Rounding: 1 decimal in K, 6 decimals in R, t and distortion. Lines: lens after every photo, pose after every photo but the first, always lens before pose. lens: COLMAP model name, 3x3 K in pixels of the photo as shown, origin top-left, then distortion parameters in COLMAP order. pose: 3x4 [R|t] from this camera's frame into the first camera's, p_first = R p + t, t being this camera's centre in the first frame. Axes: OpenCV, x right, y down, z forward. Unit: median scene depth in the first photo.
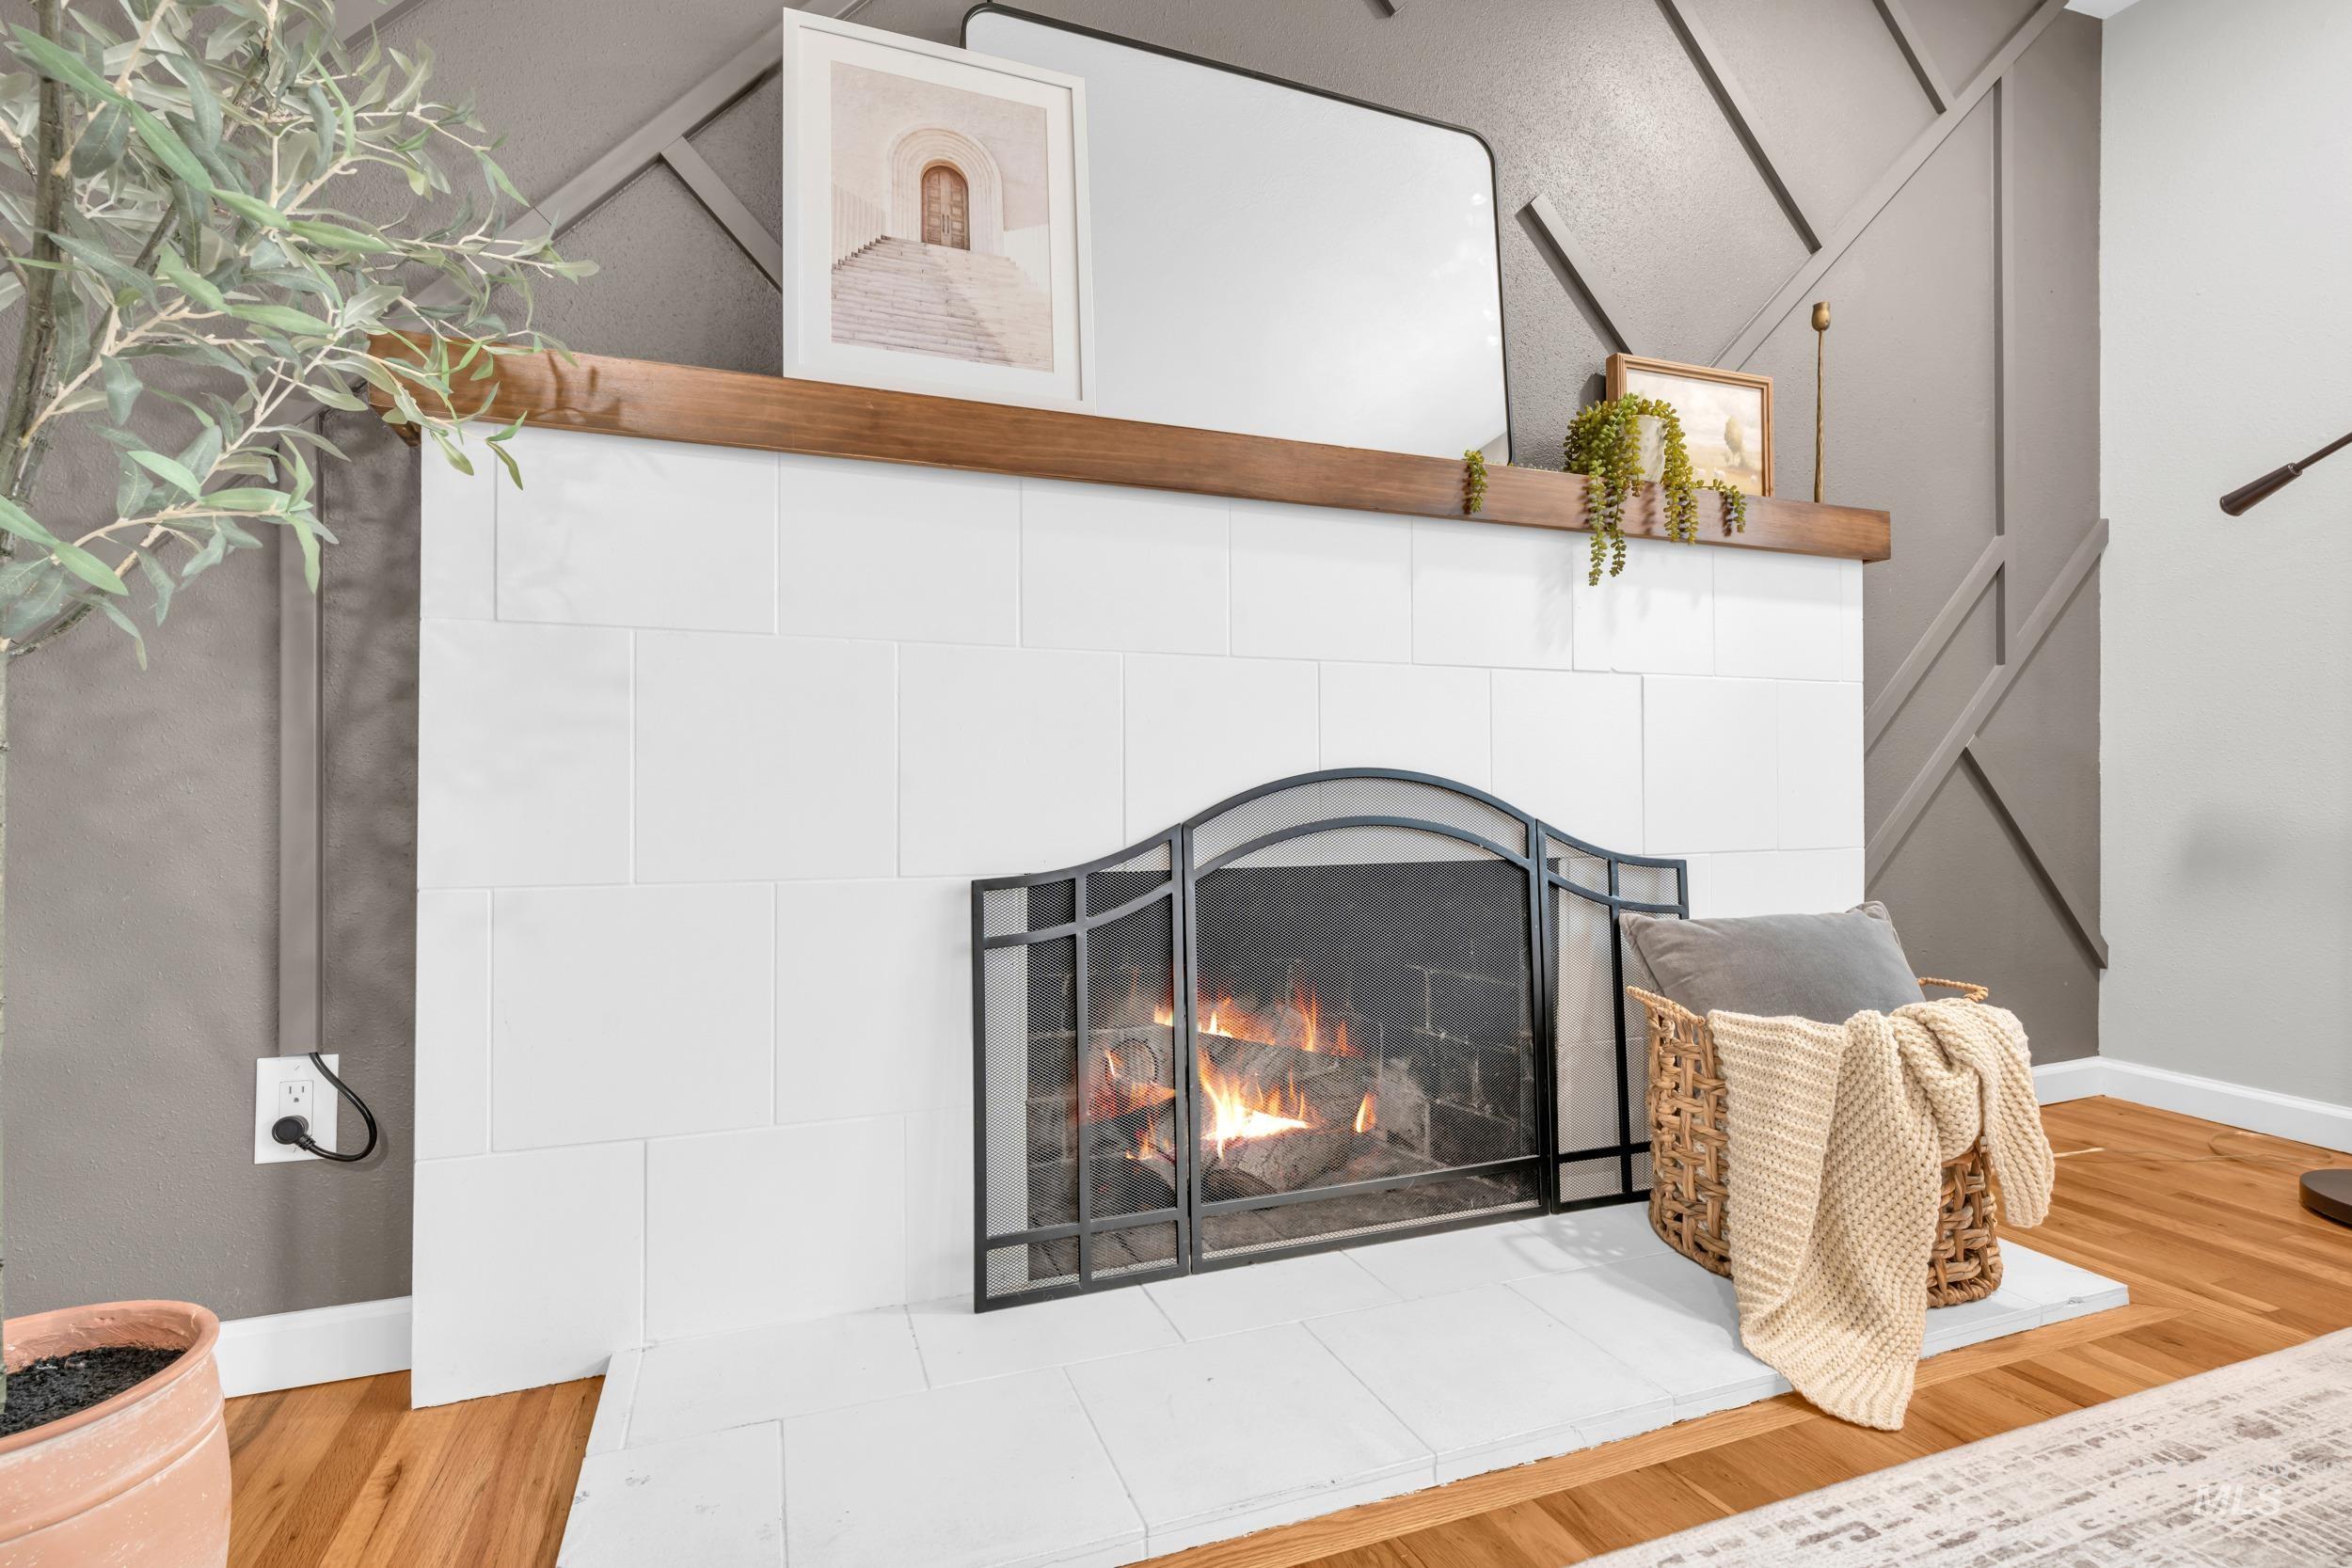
lens RADIAL K [[1098.4, 0, 1173.8], [0, 1098.4, 785.2], [0, 0, 1]] dist [-0.004803, -0.000629]
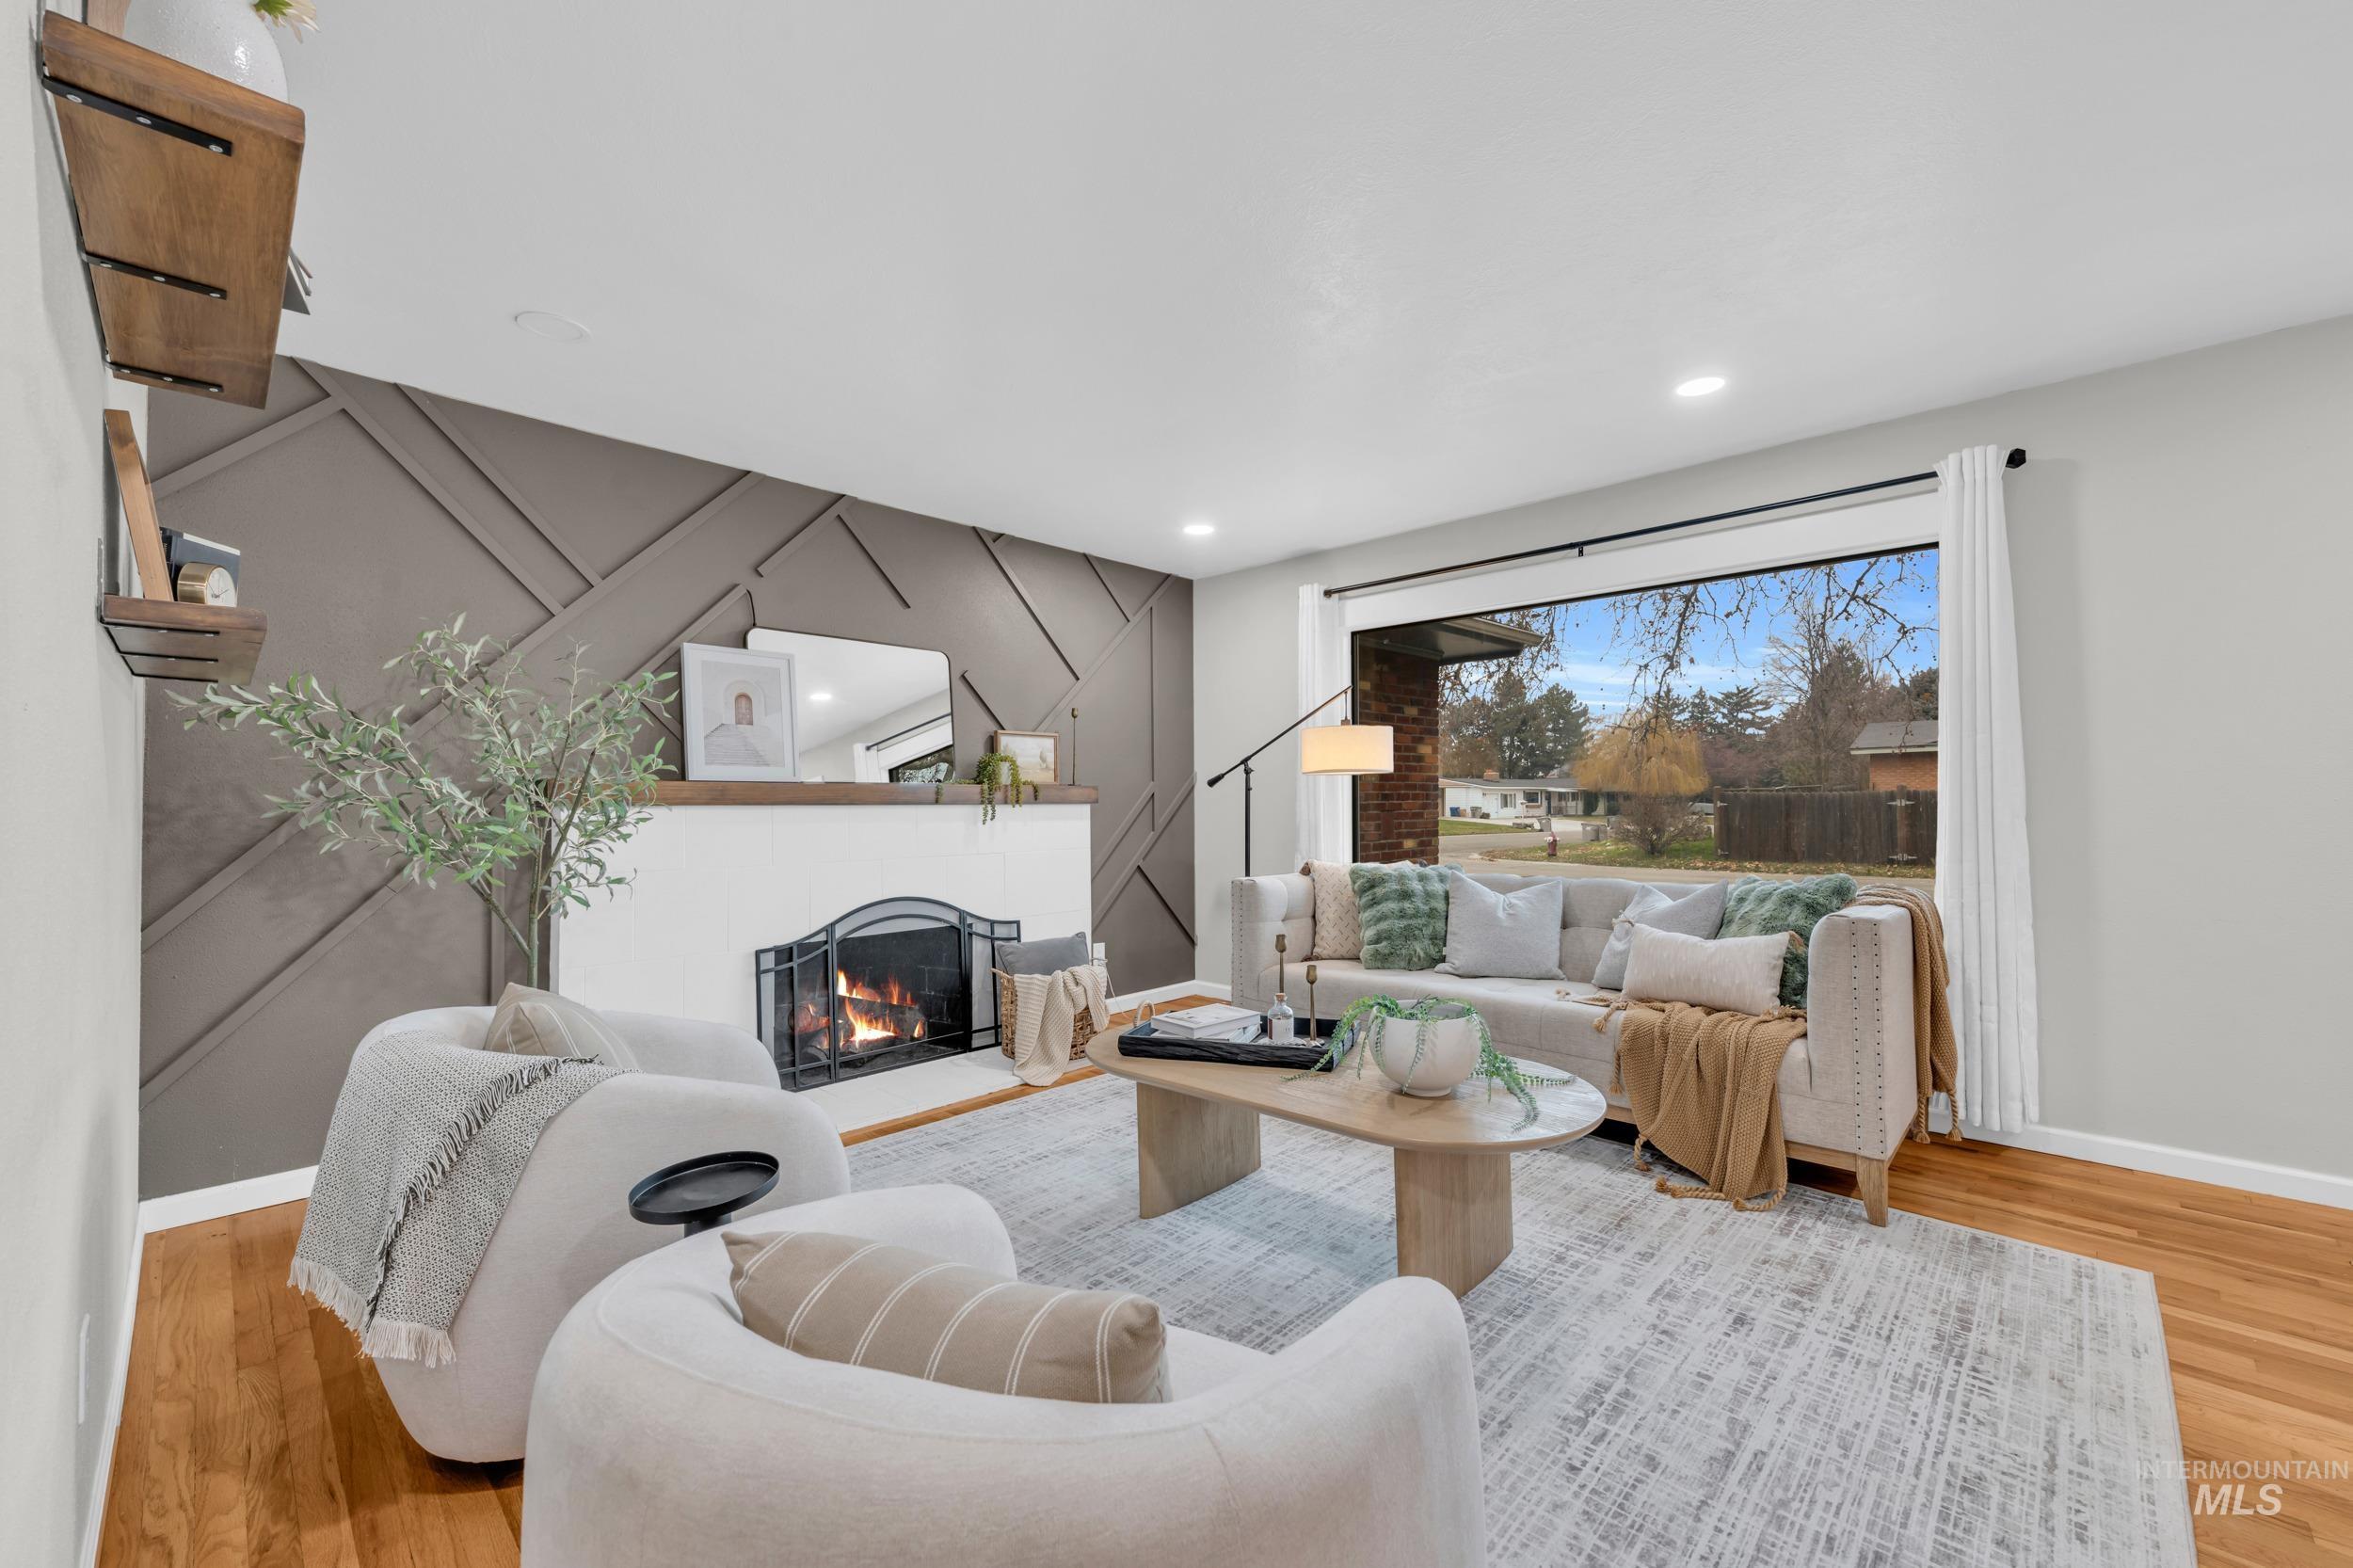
lens RADIAL K [[946.7, 0, 1172.5], [0, 946.7, 791.7], [0, 0, 1]] dist [0.002483, -0.000367]
pose [[0.904796, -0.001125, 0.425843, -0.207080], [0.004723, 0.999962, -0.007394, -0.246459], [-0.425819, 0.008702, 0.904767, -1.377370]]
